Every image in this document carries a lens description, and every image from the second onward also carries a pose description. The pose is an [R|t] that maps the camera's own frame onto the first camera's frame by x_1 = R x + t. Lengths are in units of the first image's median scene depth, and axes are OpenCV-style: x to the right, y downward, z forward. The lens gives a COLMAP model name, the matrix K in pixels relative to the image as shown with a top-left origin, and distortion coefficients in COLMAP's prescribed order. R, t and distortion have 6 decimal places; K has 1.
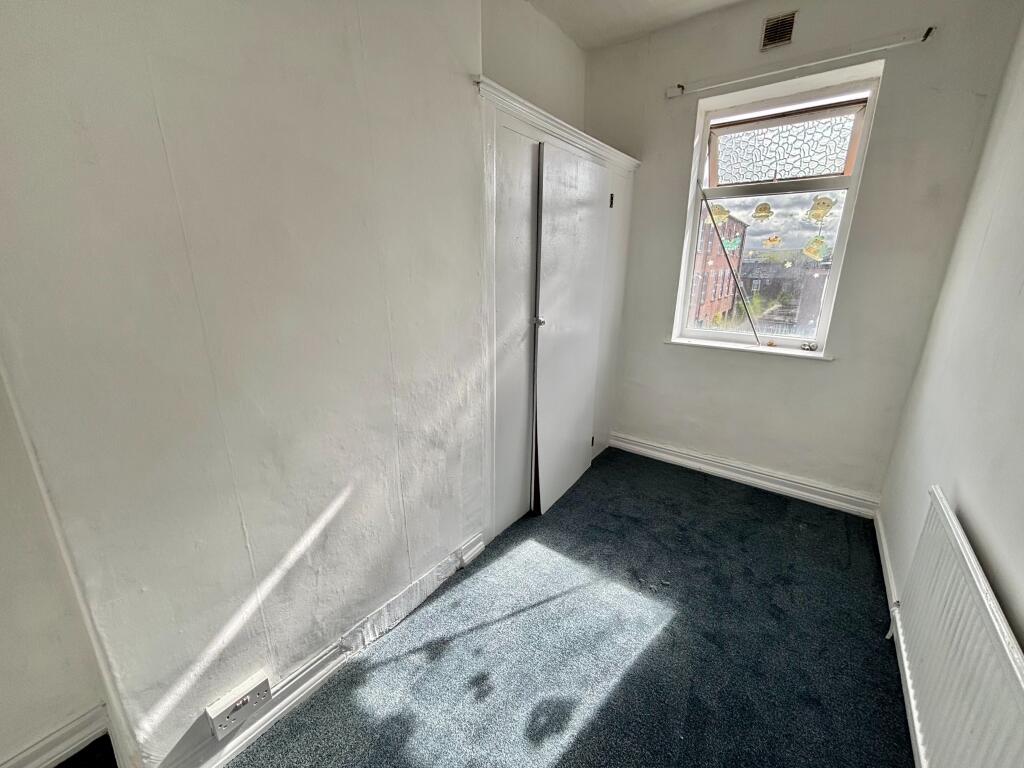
lens RADIAL K [[409.9, 0, 514.3], [0, 409.9, 376.7], [0, 0, 1]] dist [0.000551, -0.000121]
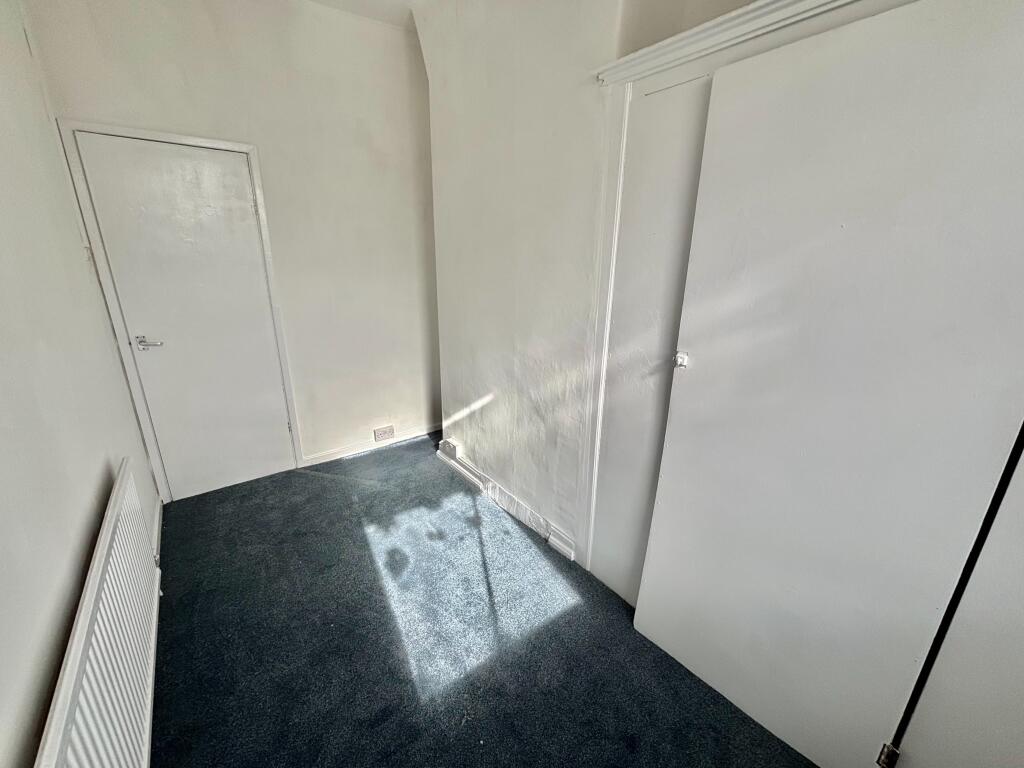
lens RADIAL K [[409.9, 0, 515.2], [0, 409.9, 380.1], [0, 0, 1]] dist [0.000551, -0.000121]
pose [[-0.262414, 0.264463, -0.928007, 0.898872], [-0.276849, 0.900646, 0.334951, -0.303078], [0.924388, 0.344814, -0.163126, 1.059171]]
